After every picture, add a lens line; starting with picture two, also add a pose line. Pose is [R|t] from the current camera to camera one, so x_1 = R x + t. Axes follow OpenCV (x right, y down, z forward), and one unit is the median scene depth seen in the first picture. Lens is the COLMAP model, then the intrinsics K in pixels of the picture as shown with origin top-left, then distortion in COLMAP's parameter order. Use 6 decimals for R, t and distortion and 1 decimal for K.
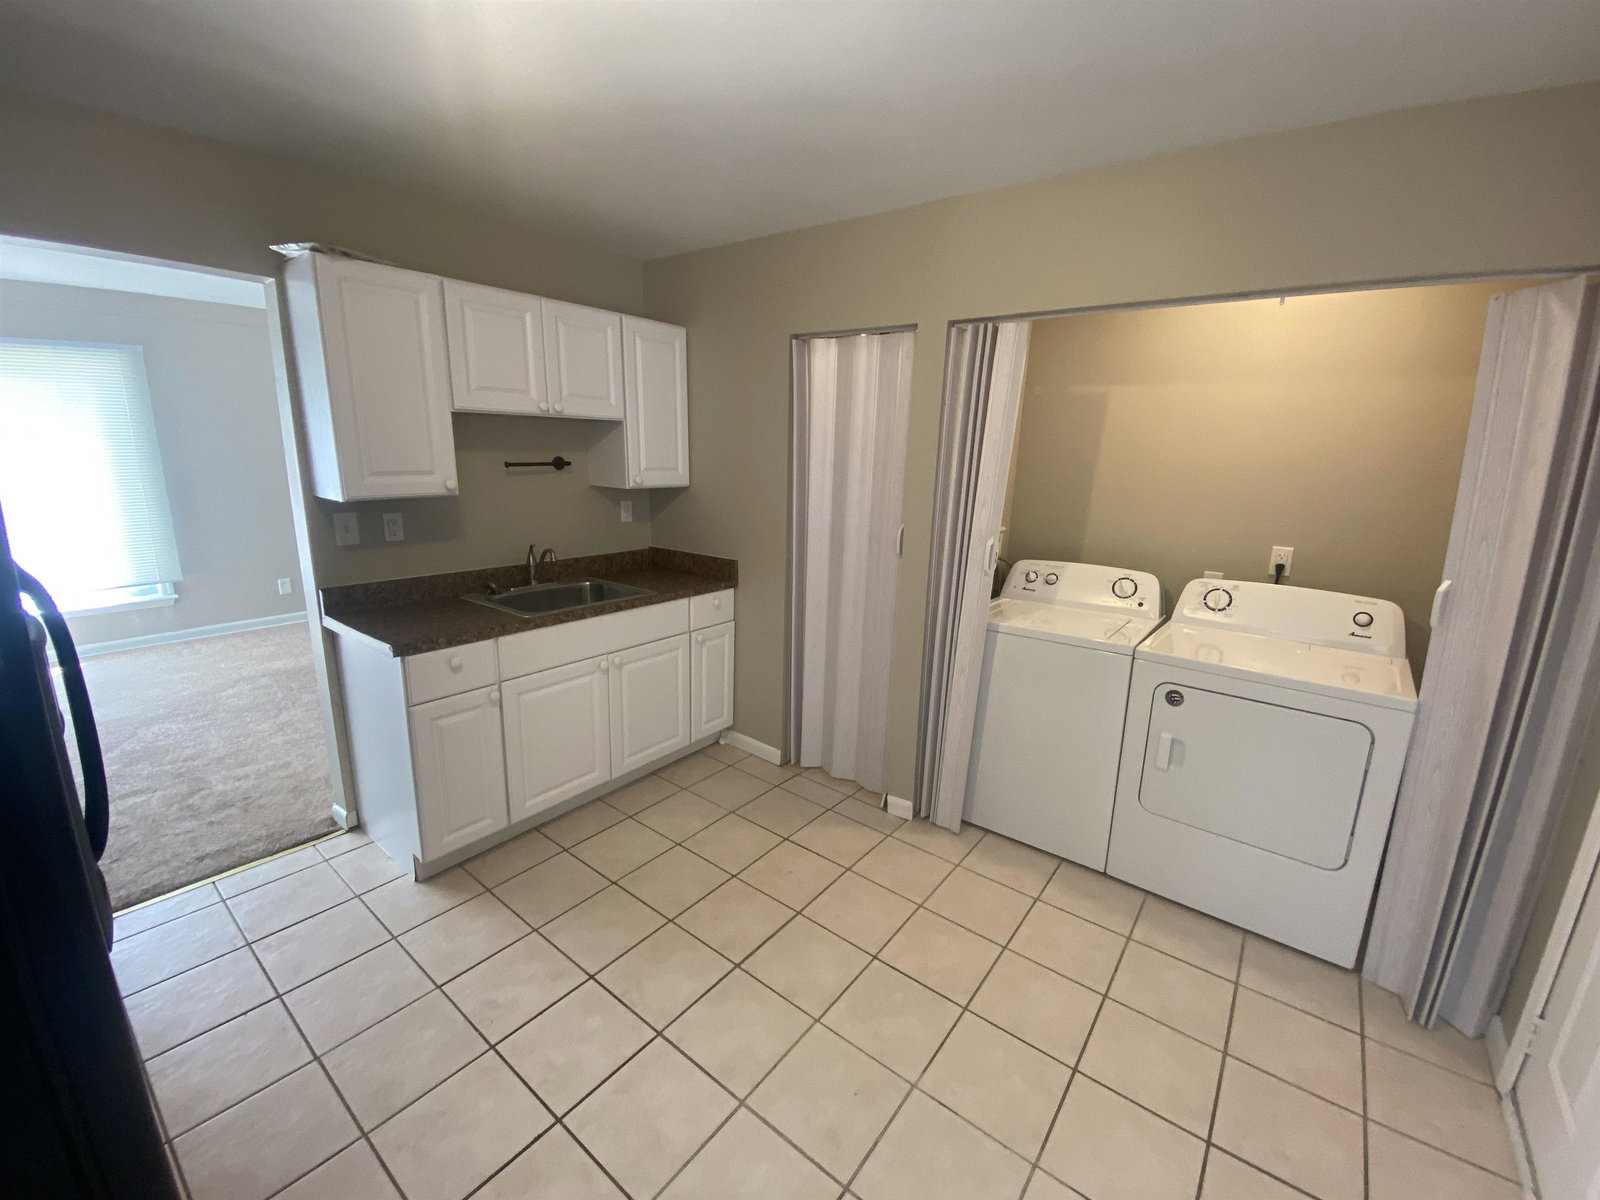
lens RADIAL K [[654.4, 0, 798.9], [0, 654.4, 602.9], [0, 0, 1]] dist [0.013883, -0.000290]
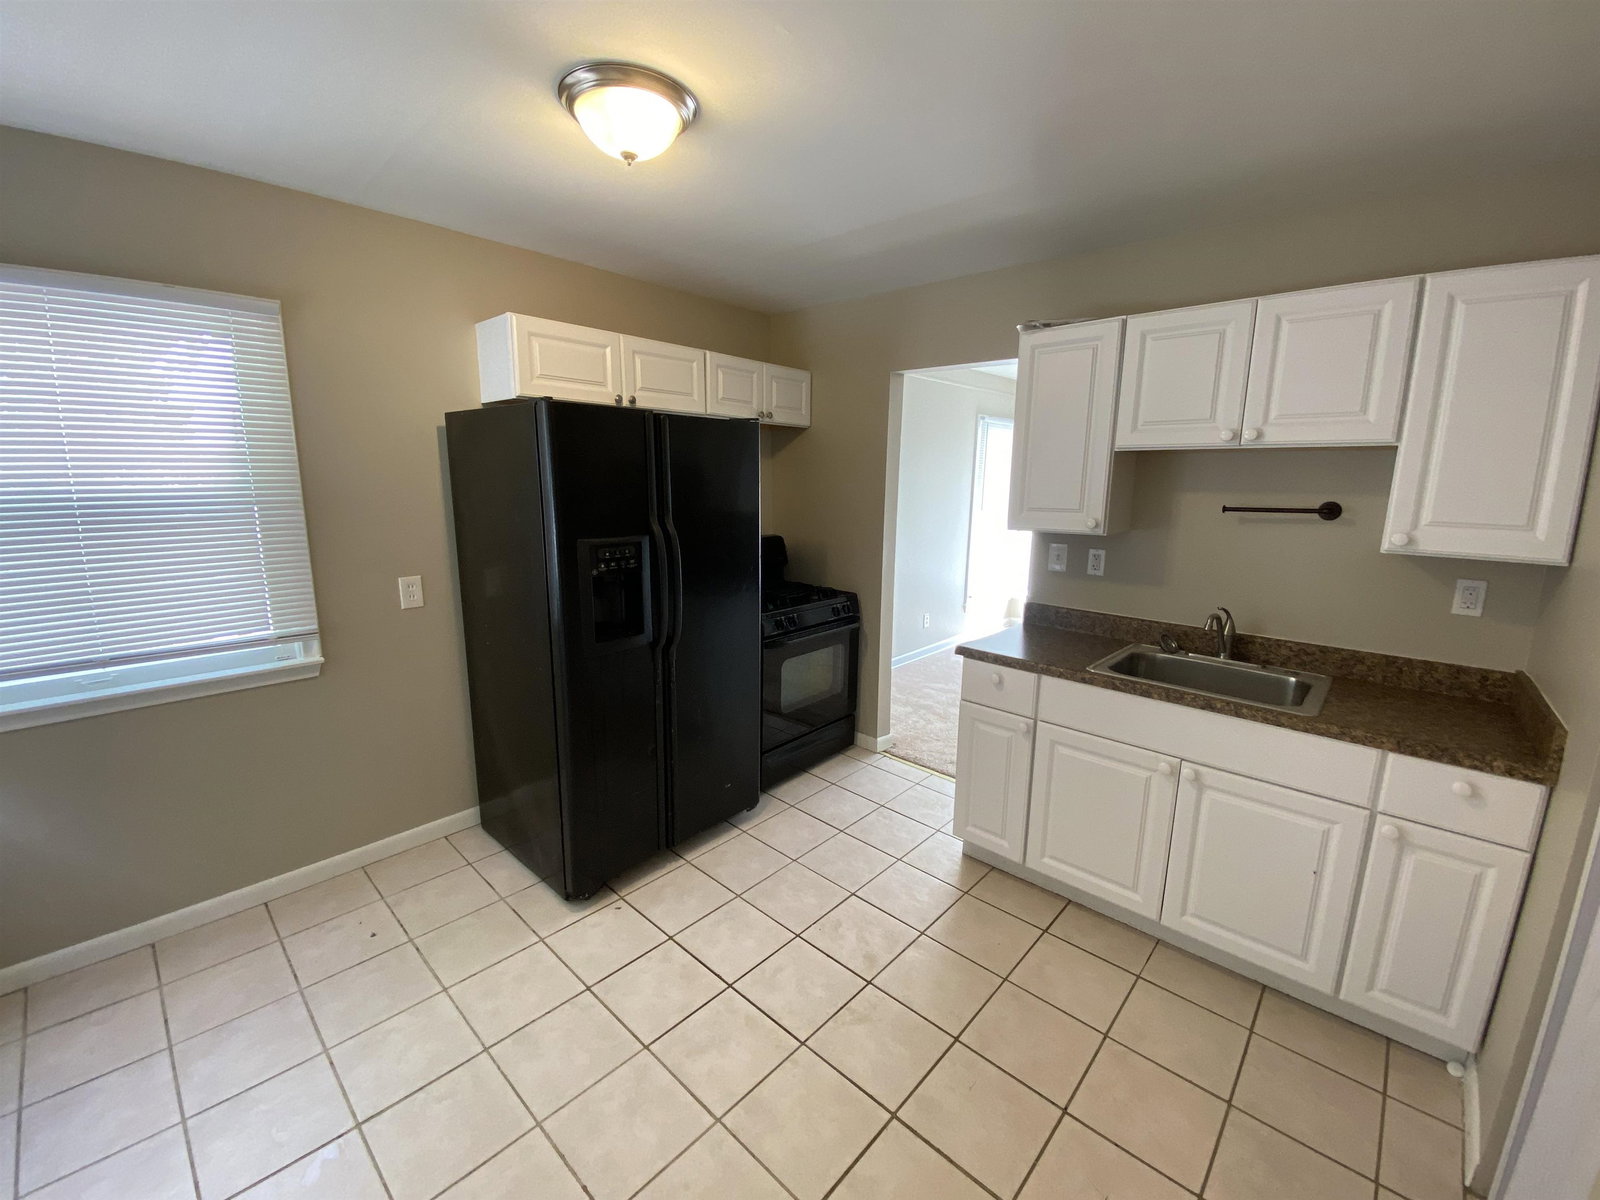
lens RADIAL K [[654.4, 0, 798.9], [0, 654.4, 602.9], [0, 0, 1]] dist [0.013883, -0.000290]
pose [[-0.074312, 0.167805, -0.983015, 0.425989], [-0.247876, 0.951696, 0.181197, -0.113666], [0.965937, 0.257131, -0.029128, 0.531842]]
